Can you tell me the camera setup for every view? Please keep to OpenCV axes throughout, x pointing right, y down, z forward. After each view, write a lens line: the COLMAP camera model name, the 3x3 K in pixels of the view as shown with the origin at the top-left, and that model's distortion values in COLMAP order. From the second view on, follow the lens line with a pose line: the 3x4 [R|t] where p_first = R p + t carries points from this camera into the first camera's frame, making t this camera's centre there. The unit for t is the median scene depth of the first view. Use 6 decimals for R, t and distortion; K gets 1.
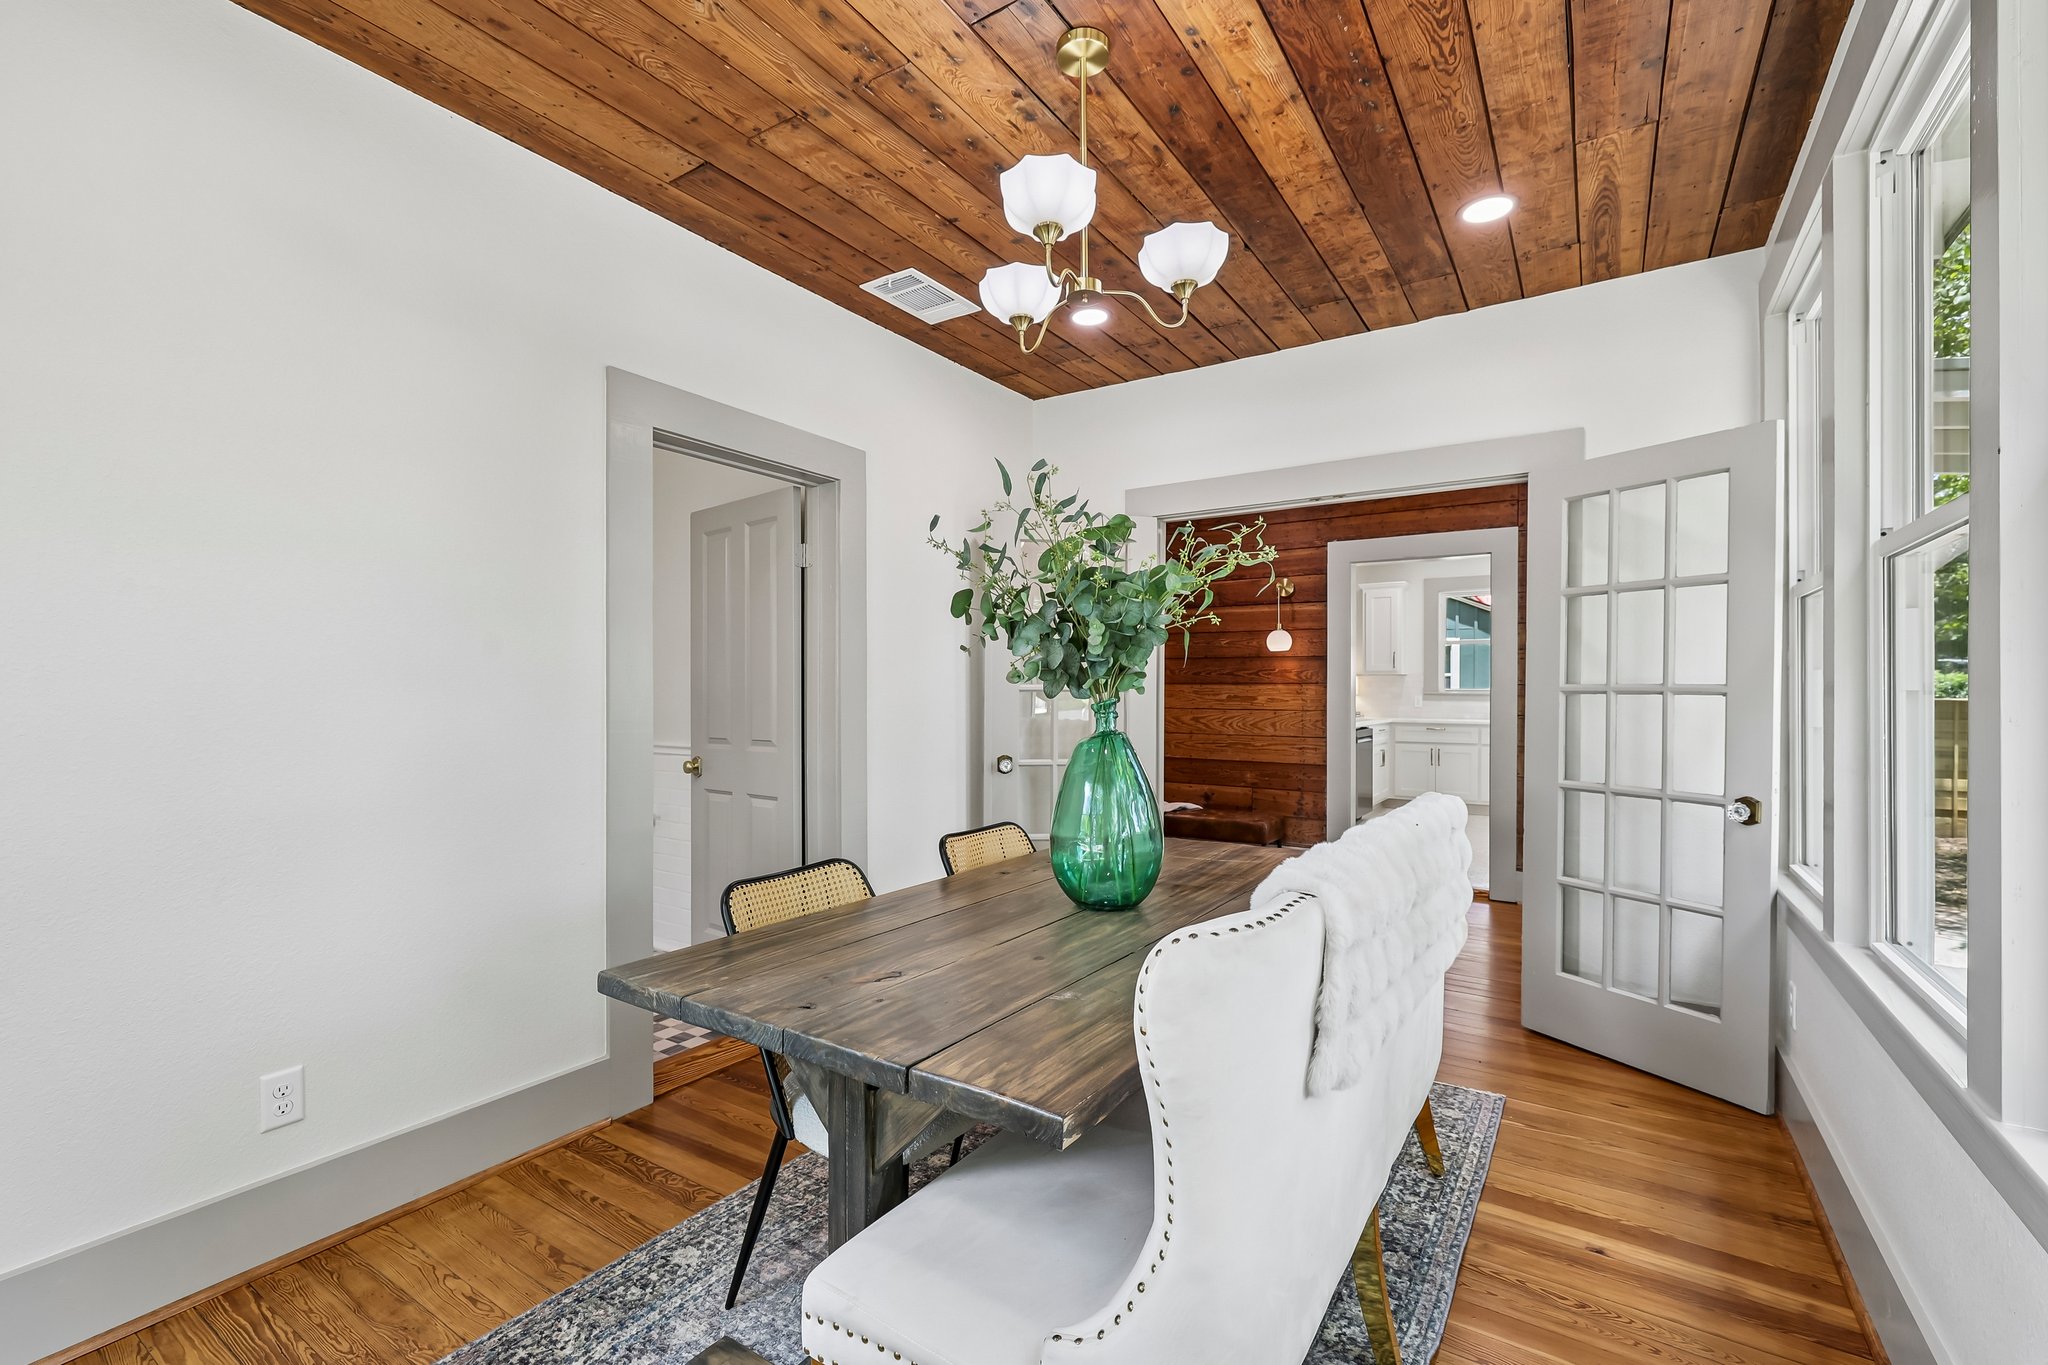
lens RADIAL K [[888.3, 0, 1019.3], [0, 888.3, 687.5], [0, 0, 1]] dist [0.002572, 0.000043]
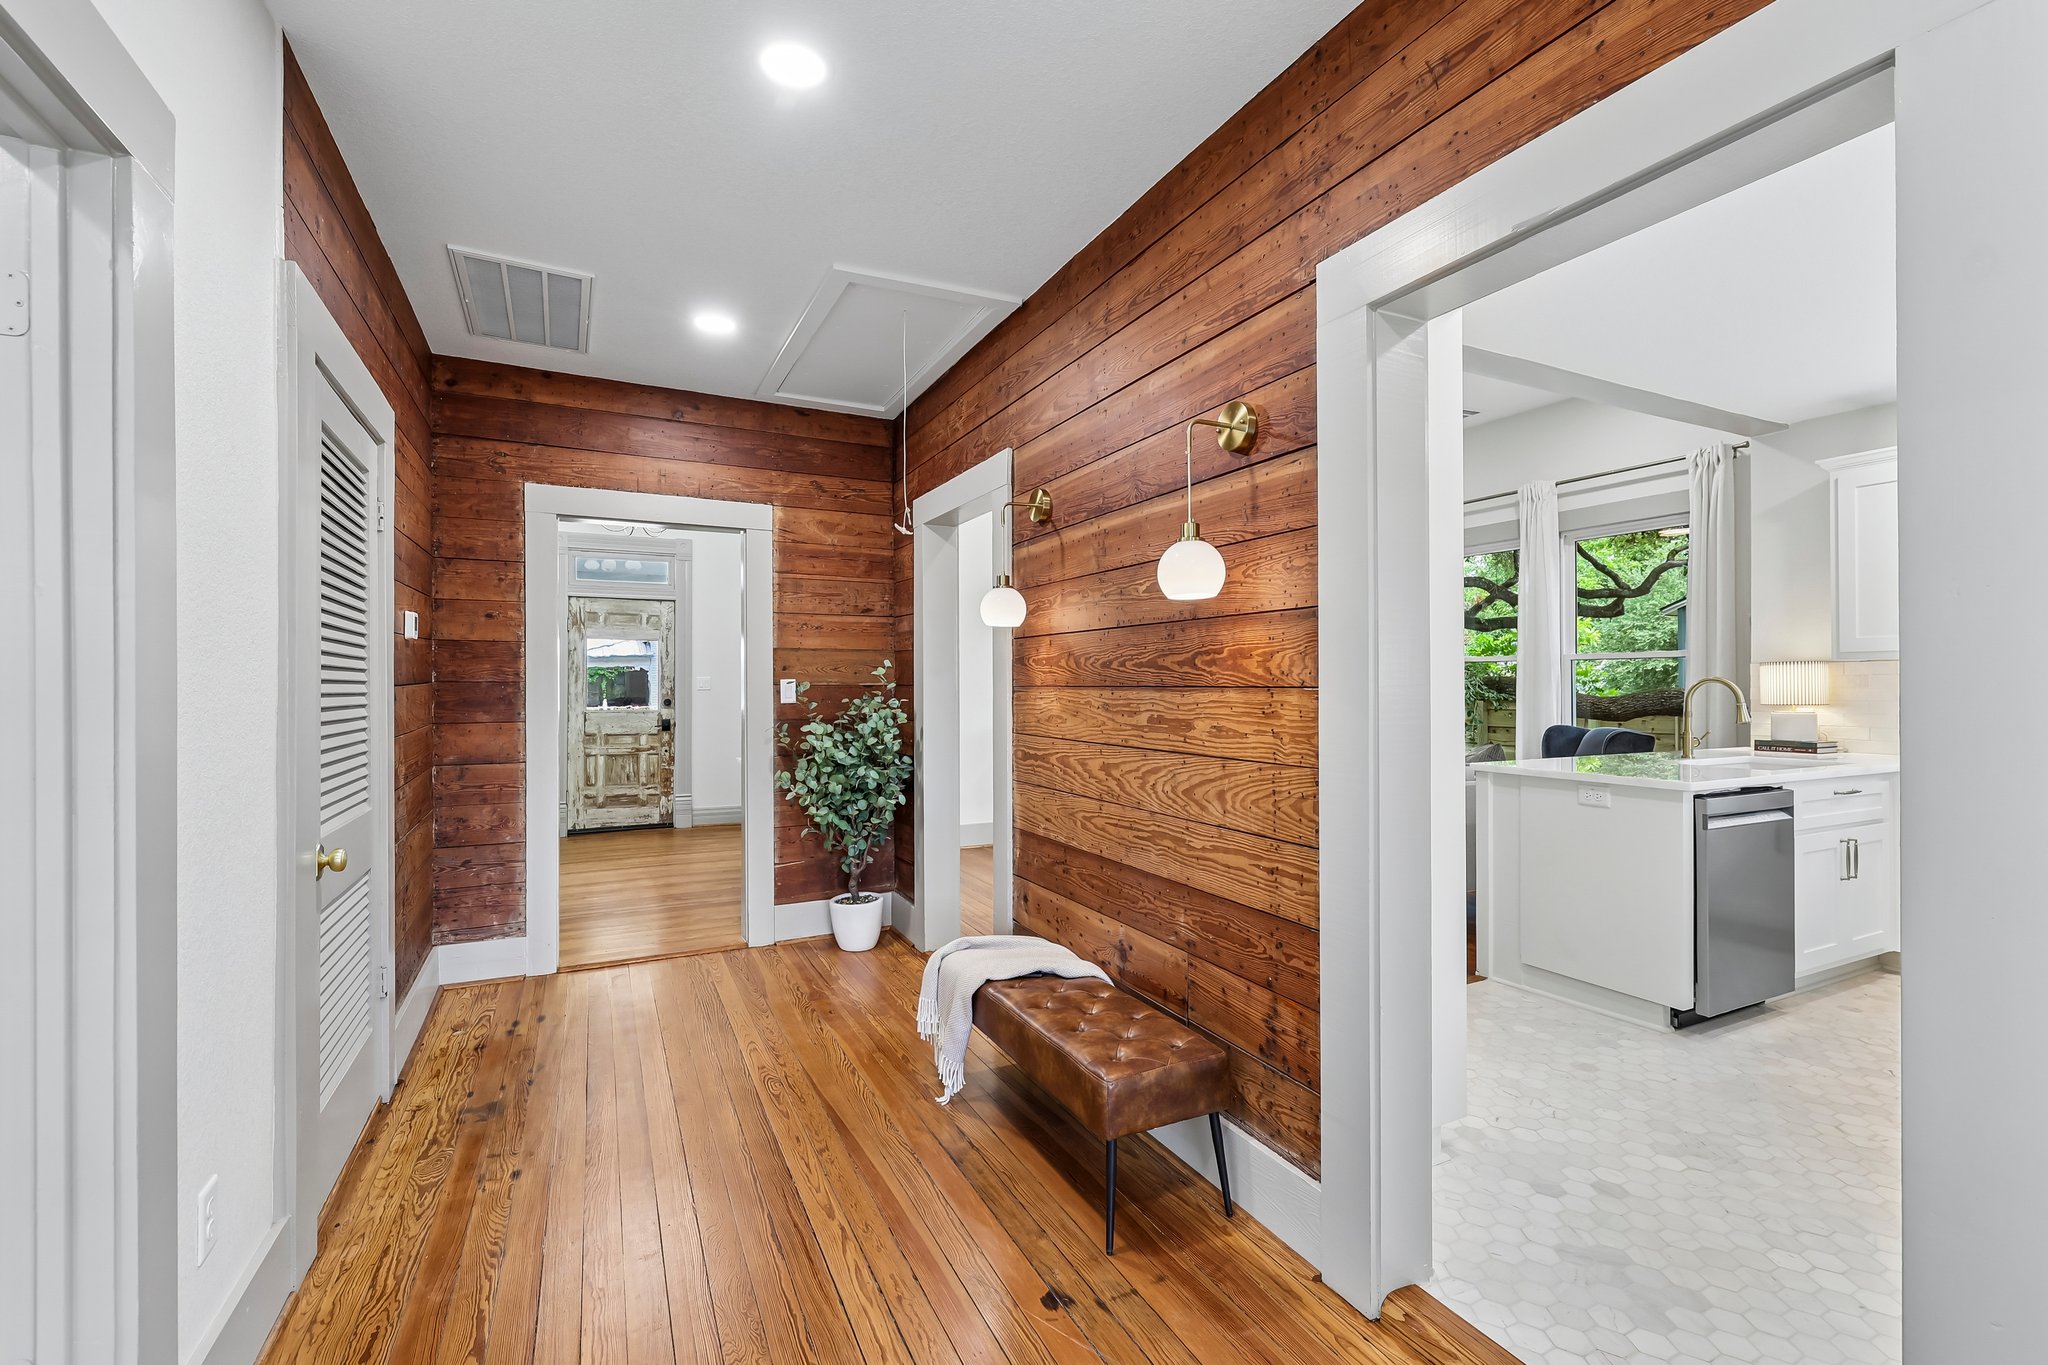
lens RADIAL K [[888.3, 0, 1024.5], [0, 888.3, 683.4], [0, 0, 1]] dist [0.002572, 0.000043]
pose [[0.860523, -0.001617, -0.509408, 0.406095], [0.000366, 0.999997, -0.002555, -0.005450], [0.509411, 0.002012, 0.860521, 0.632451]]
